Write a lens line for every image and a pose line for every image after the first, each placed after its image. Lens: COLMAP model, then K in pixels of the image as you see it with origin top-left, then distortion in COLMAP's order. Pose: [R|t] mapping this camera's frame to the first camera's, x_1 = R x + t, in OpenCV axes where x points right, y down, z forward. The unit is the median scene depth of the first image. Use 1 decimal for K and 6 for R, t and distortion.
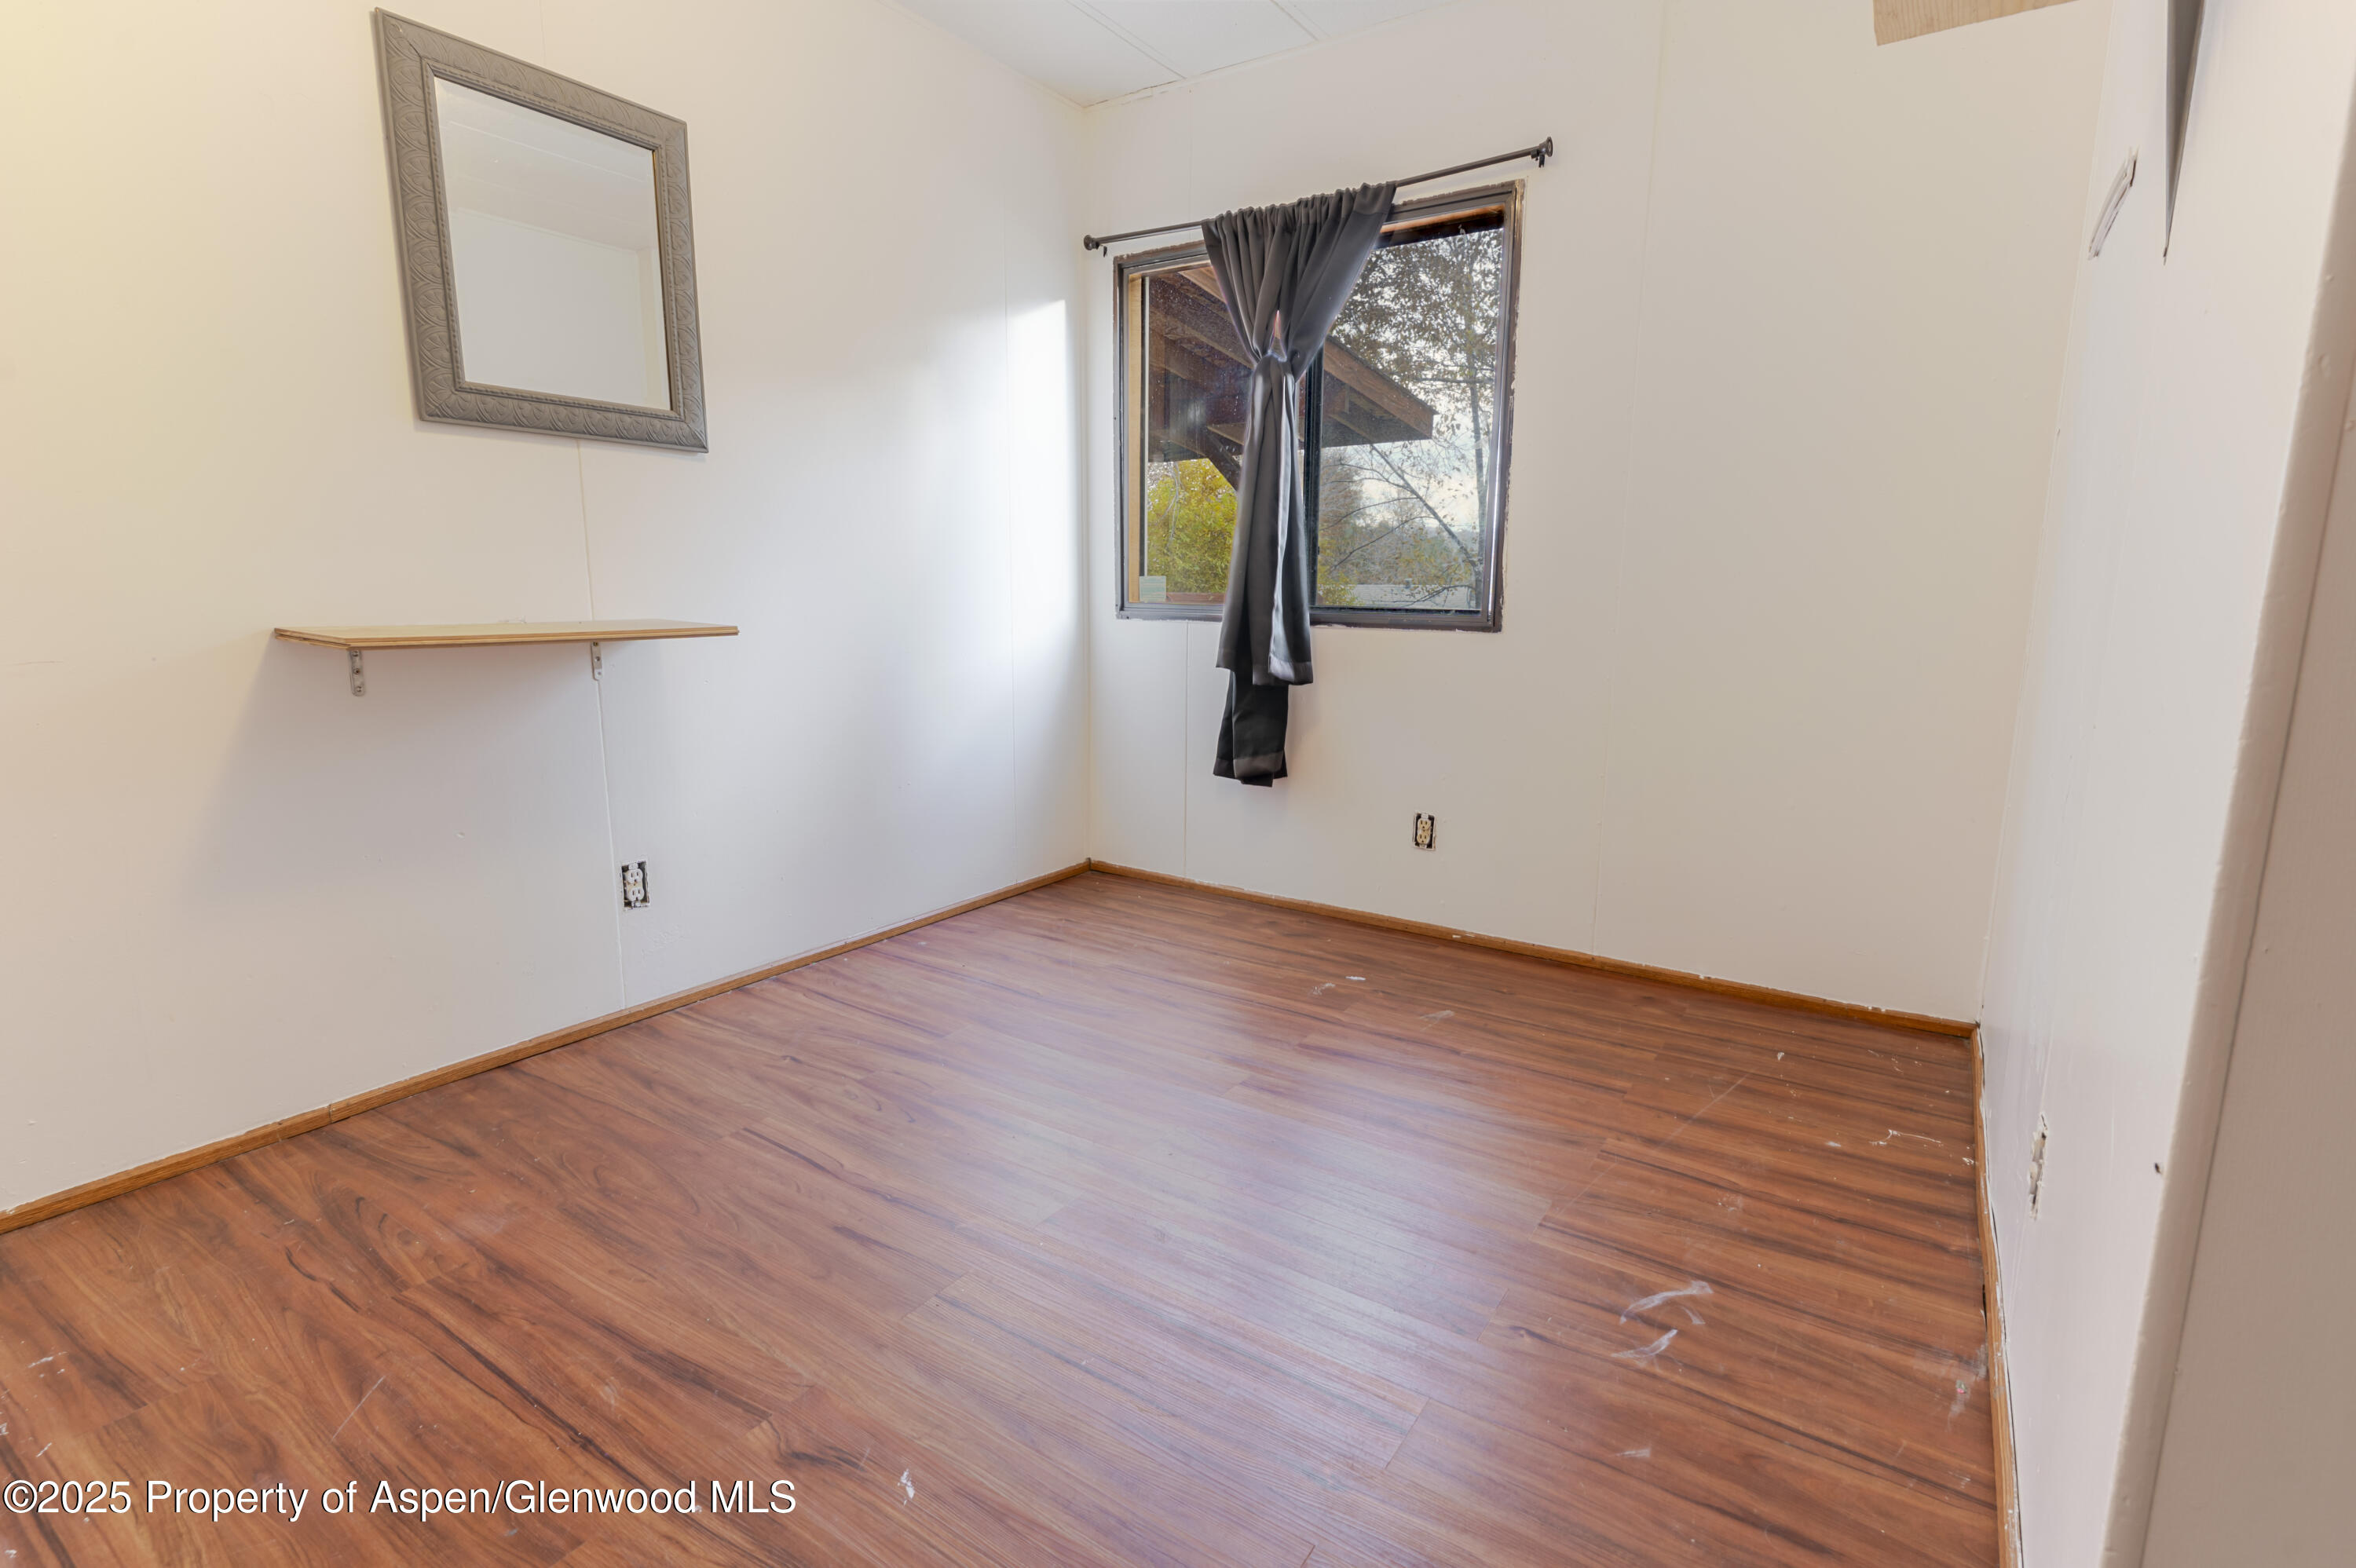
lens RADIAL K [[1112.5, 0, 1183.0], [0, 1112.5, 783.0], [0, 0, 1]] dist [0.001094, 0.001158]
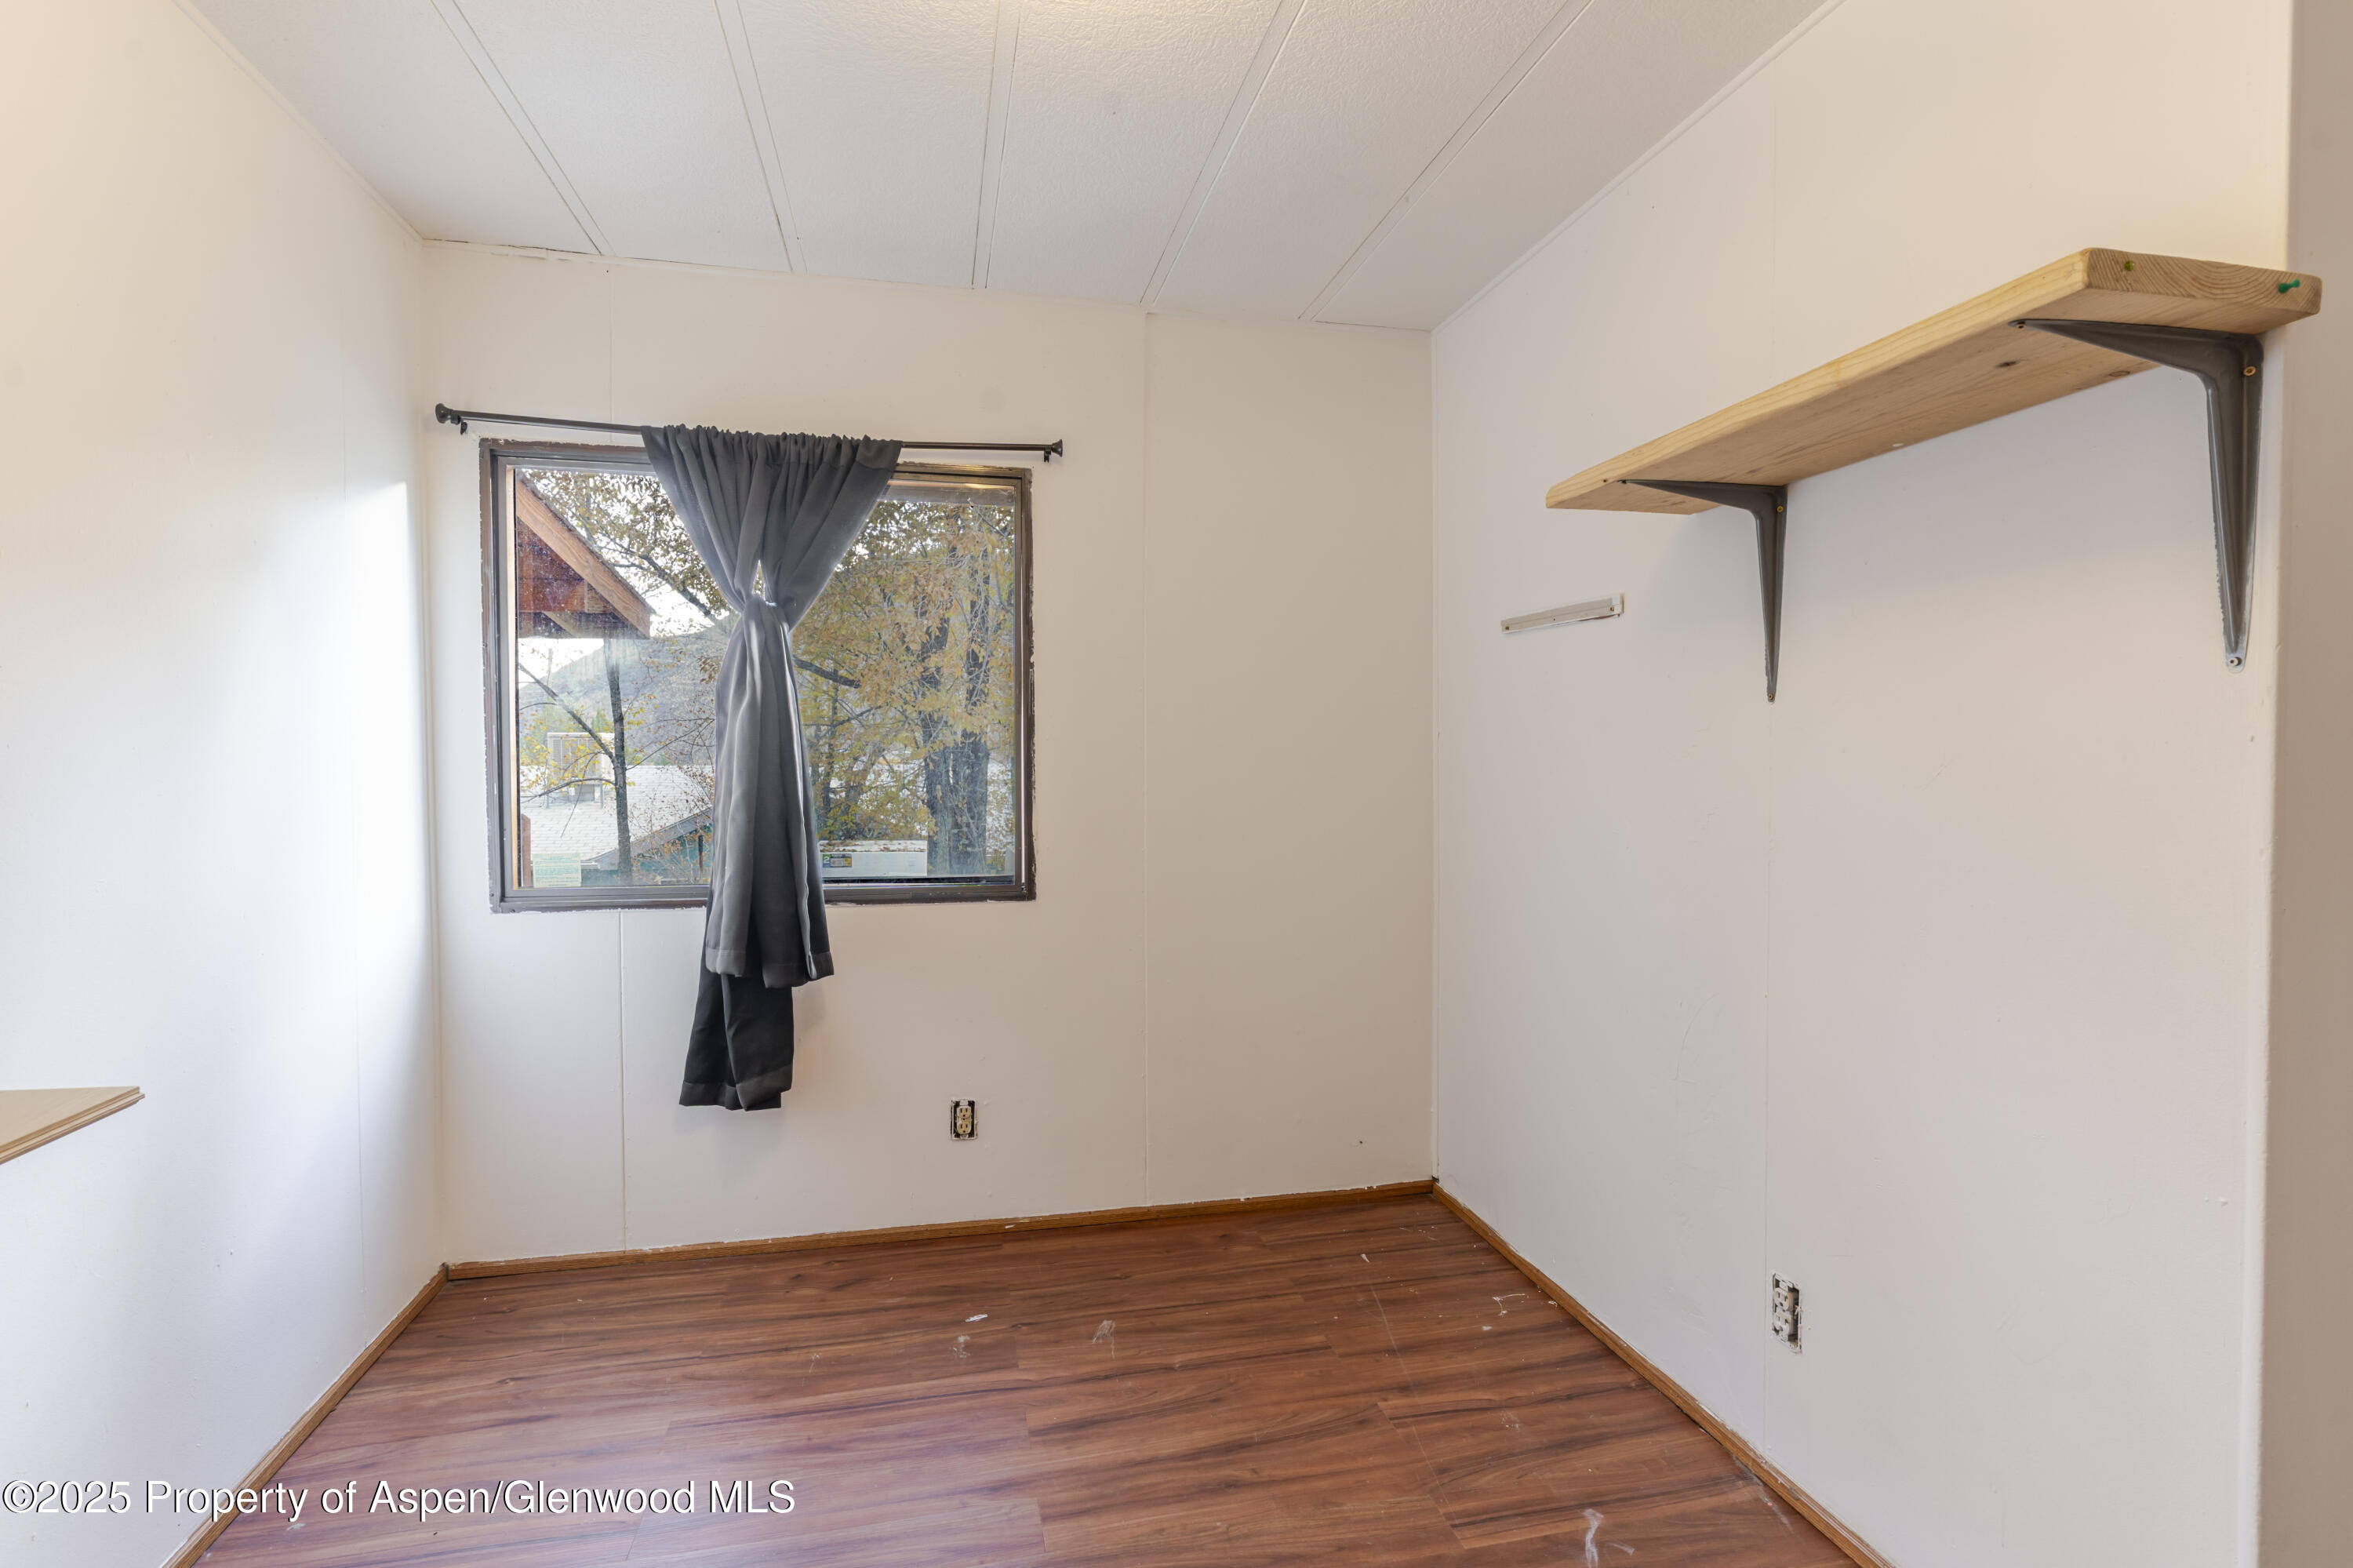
lens RADIAL K [[1126.5, 0, 1183.5], [0, 1126.5, 790.3], [0, 0, 1]] dist [-0.004365, 0.001026]
pose [[0.688116, -0.032666, 0.724865, -0.342086], [0.134976, 0.987313, -0.083639, -0.130203], [-0.712937, 0.155393, 0.683794, 0.212492]]
